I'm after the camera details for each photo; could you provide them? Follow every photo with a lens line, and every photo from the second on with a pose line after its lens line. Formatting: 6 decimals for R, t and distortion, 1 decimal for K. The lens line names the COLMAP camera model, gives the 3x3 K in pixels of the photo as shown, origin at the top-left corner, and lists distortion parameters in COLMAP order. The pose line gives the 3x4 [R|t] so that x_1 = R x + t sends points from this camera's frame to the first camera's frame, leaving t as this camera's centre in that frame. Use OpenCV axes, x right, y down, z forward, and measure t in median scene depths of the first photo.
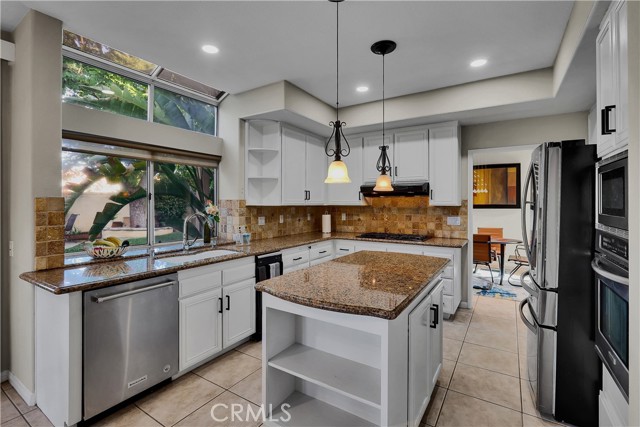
lens RADIAL K [[299.8, 0, 315.5], [0, 299.8, 202.9], [0, 0, 1]] dist [-0.000469, 0.000231]
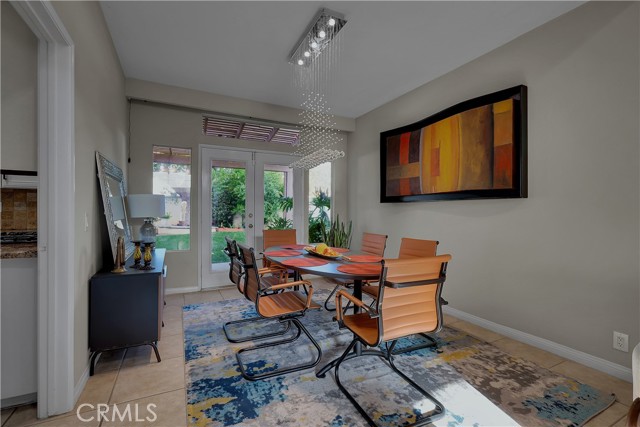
lens RADIAL K [[284.8, 0, 321.1], [0, 284.8, 214.5], [0, 0, 1]] dist [-0.003177, 0.000724]
pose [[0.865873, 0.009118, -0.500181, 0.999258], [-0.005968, 0.999951, 0.007896, 0.065284], [0.500228, -0.003852, 0.865885, 0.818763]]
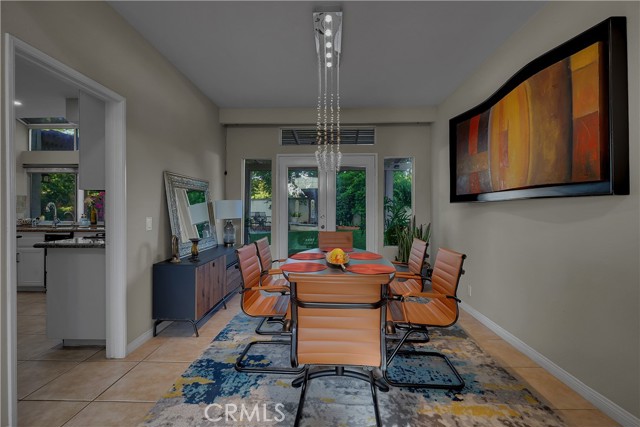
lens RADIAL K [[281.1, 0, 323.2], [0, 281.1, 209.4], [0, 0, 1]] dist [-0.003259, 0.000136]
pose [[0.530417, -0.002128, -0.847734, 1.177836], [0.000682, 0.999998, -0.002084, 0.052229], [0.847737, 0.000527, 0.530417, 1.023653]]
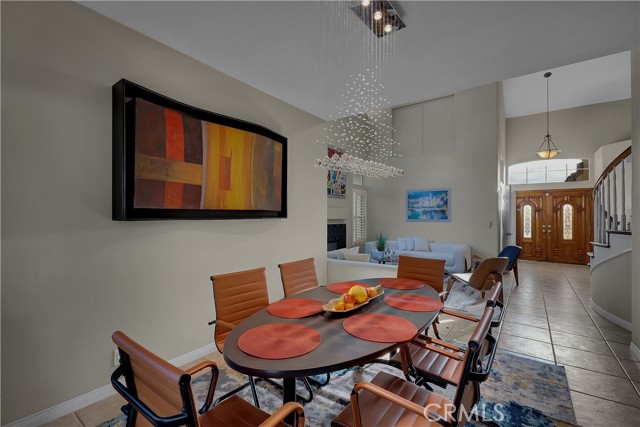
lens RADIAL K [[277.9, 0, 320.0], [0, 277.9, 213.5], [0, 0, 1]] dist [-0.000102, 0.000391]
pose [[0.068008, 0.001925, 0.997683, 0.242112], [-0.001063, 0.999998, -0.001857, 0.020357], [-0.997684, -0.000934, 0.068010, 1.396340]]
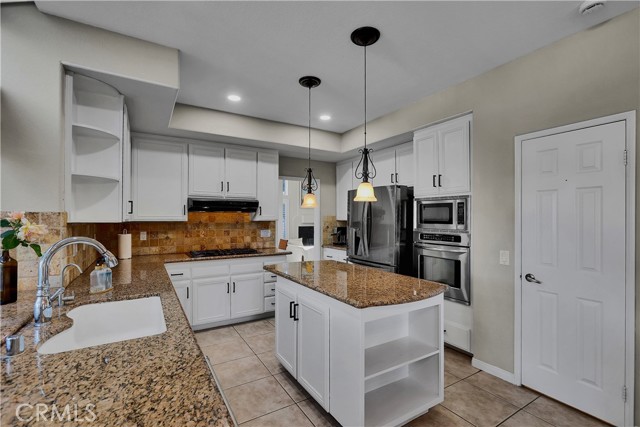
lens RADIAL K [[288.4, 0, 319.3], [0, 288.4, 218.4], [0, 0, 1]] dist [-0.002592, 0.000107]
pose [[0.433881, 0.000633, 0.900970, -0.461748], [-0.000586, 1.000000, -0.000421, 0.000648], [-0.900970, -0.000346, 0.433881, 0.305469]]
